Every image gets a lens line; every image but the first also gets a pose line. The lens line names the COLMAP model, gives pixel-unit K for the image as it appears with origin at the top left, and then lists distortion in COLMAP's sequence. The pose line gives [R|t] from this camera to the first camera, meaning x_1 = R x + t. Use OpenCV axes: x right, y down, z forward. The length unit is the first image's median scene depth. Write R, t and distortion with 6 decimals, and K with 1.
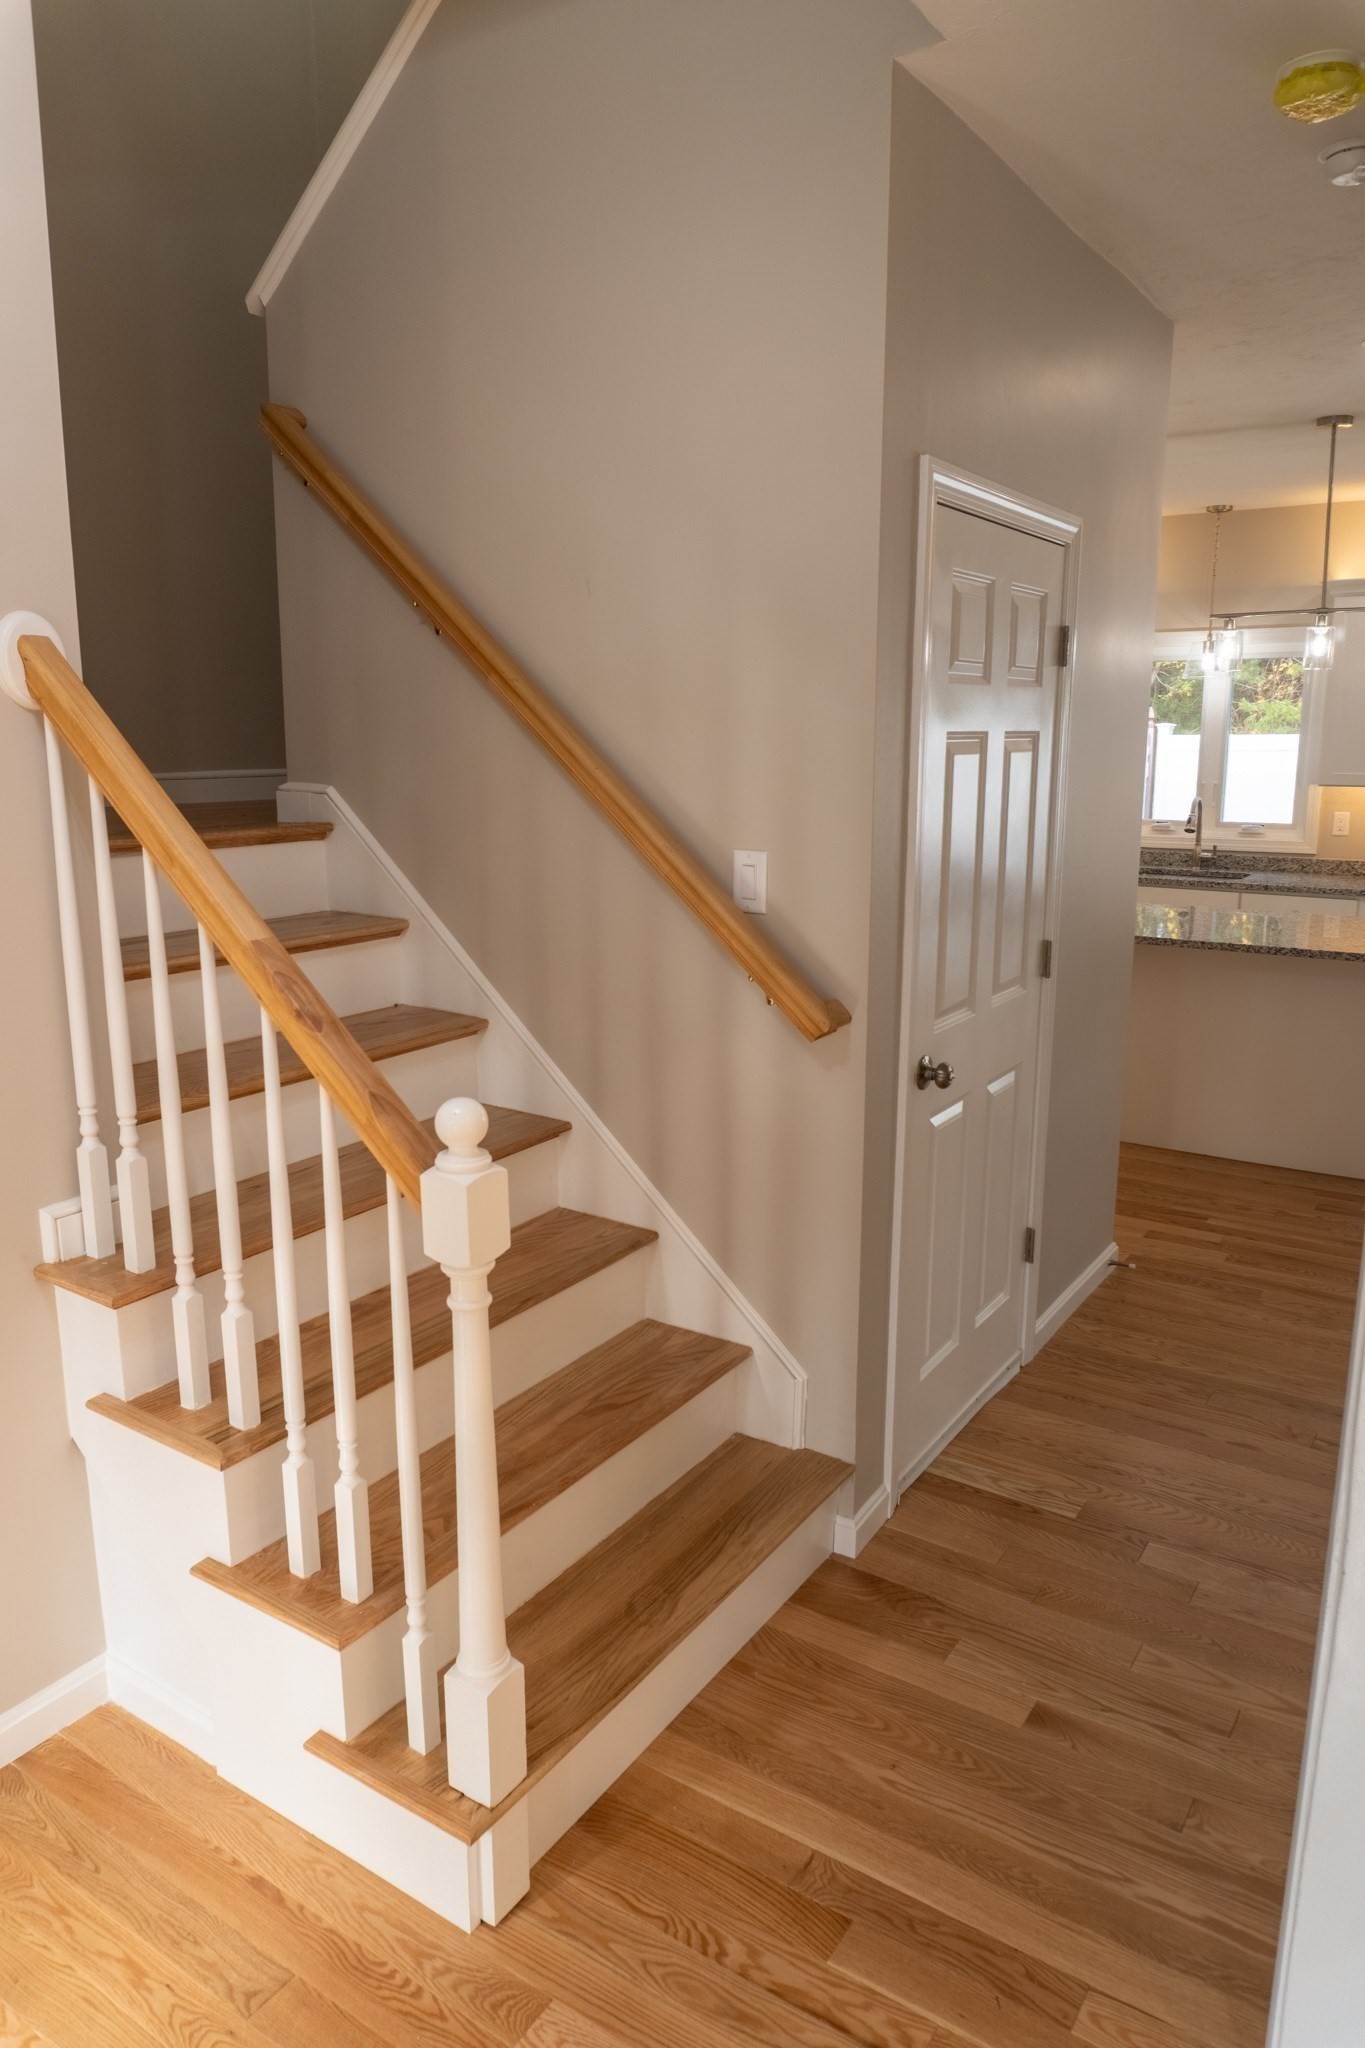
lens RADIAL K [[1405.9, 0, 682.5], [0, 1405.9, 1024.0], [0, 0, 1]] dist [-0.025927, -0.002389]
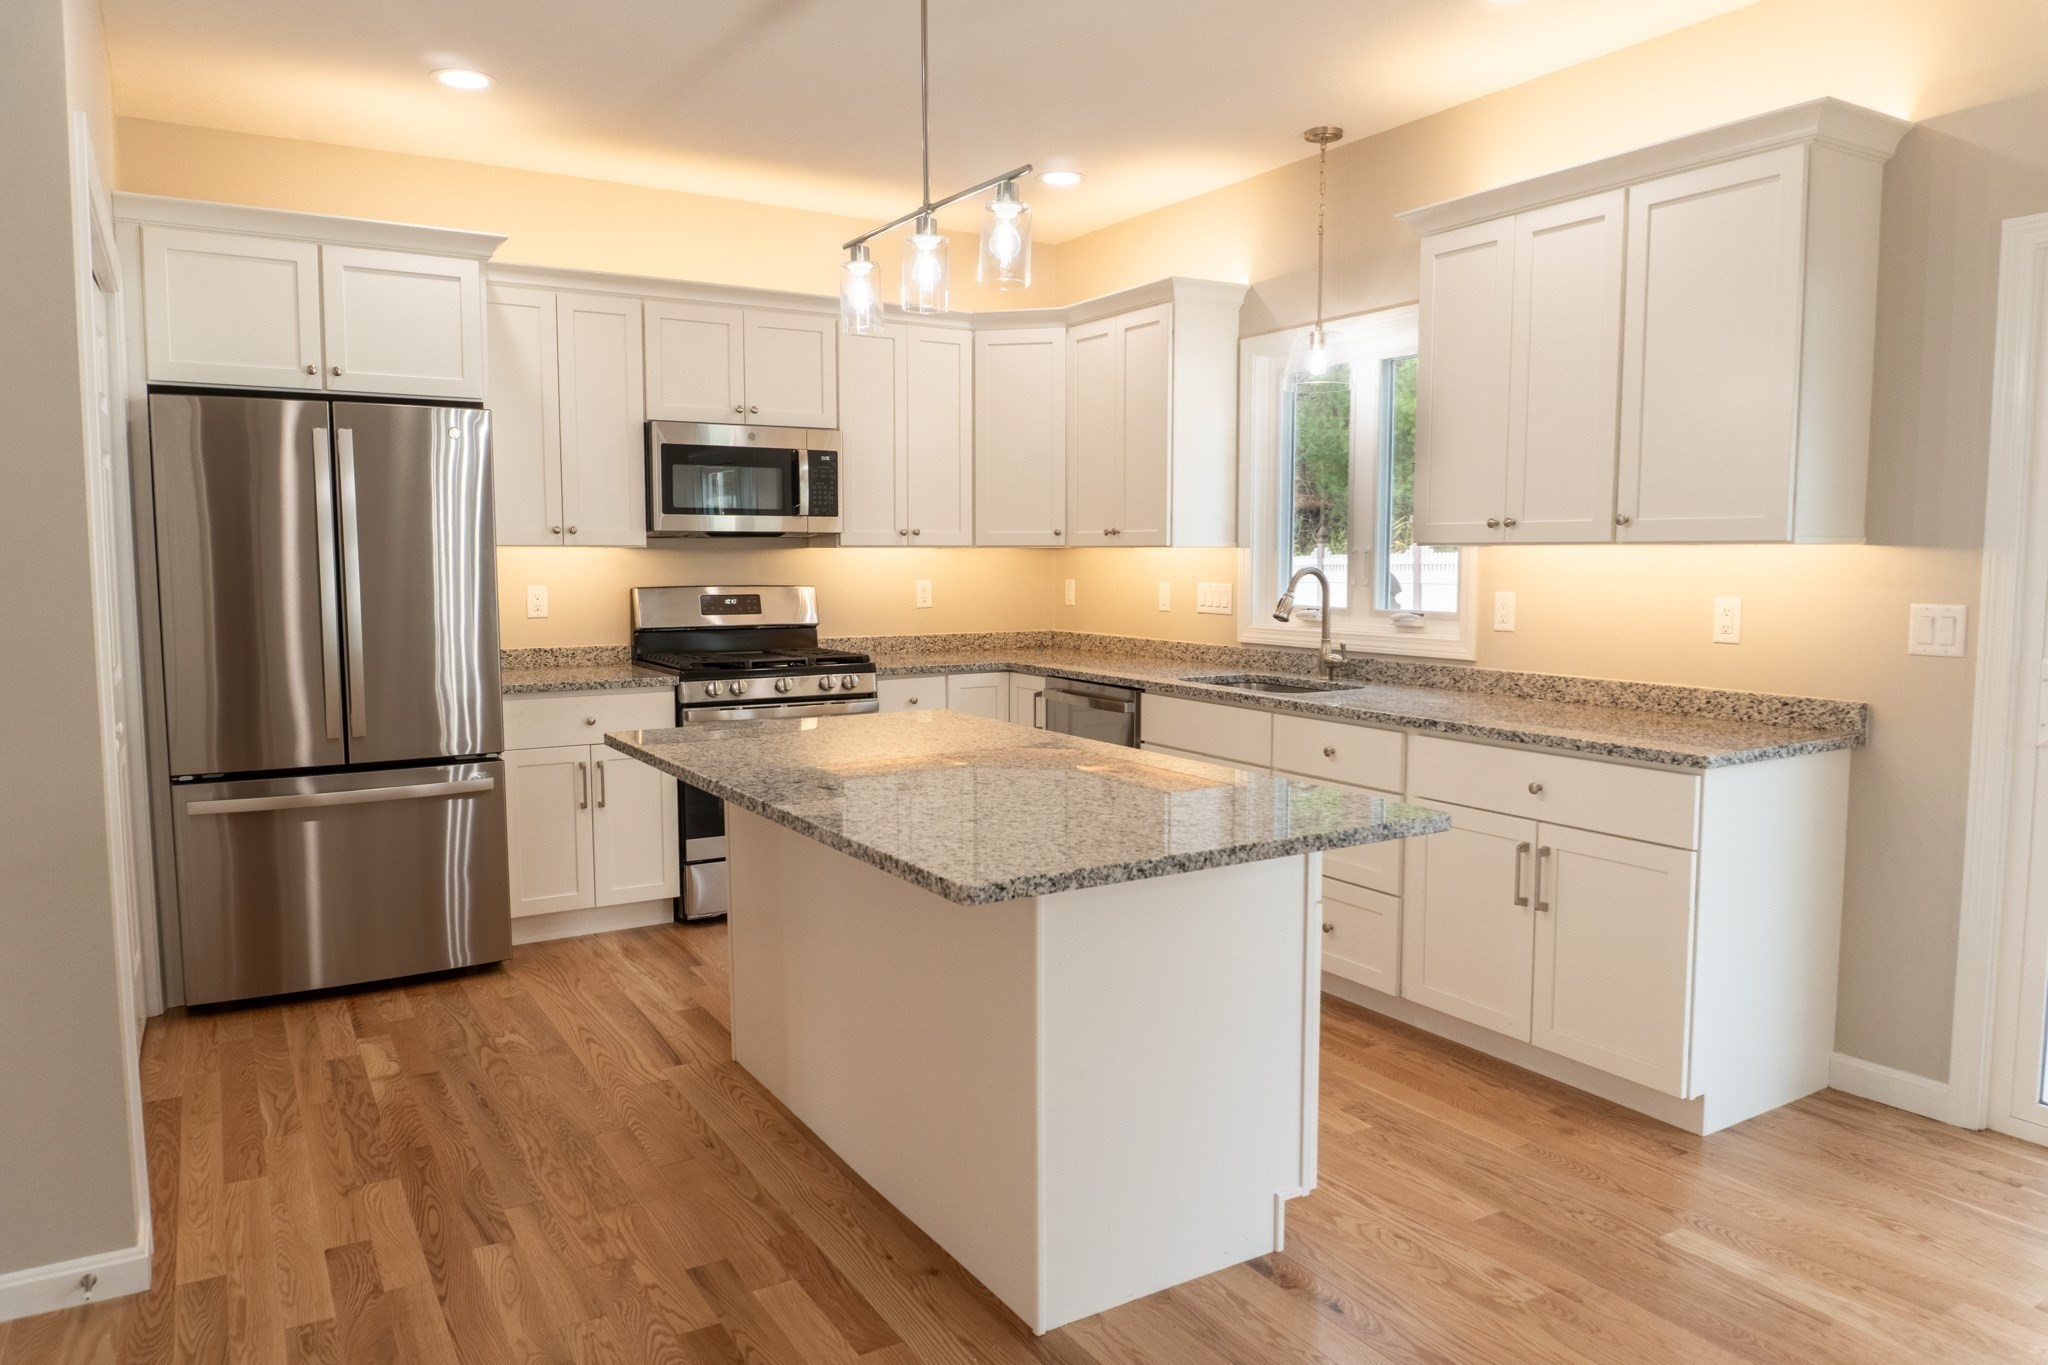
lens RADIAL K [[1405.9, 0, 1024.0], [0, 1405.9, 682.5], [0, 0, 1]] dist [-0.025927, -0.002389]
pose [[0.907222, 0.047903, -0.417915, 0.720716], [-0.094795, 0.991221, -0.092167, -0.049876], [0.409832, 0.123232, 0.903799, 0.494441]]
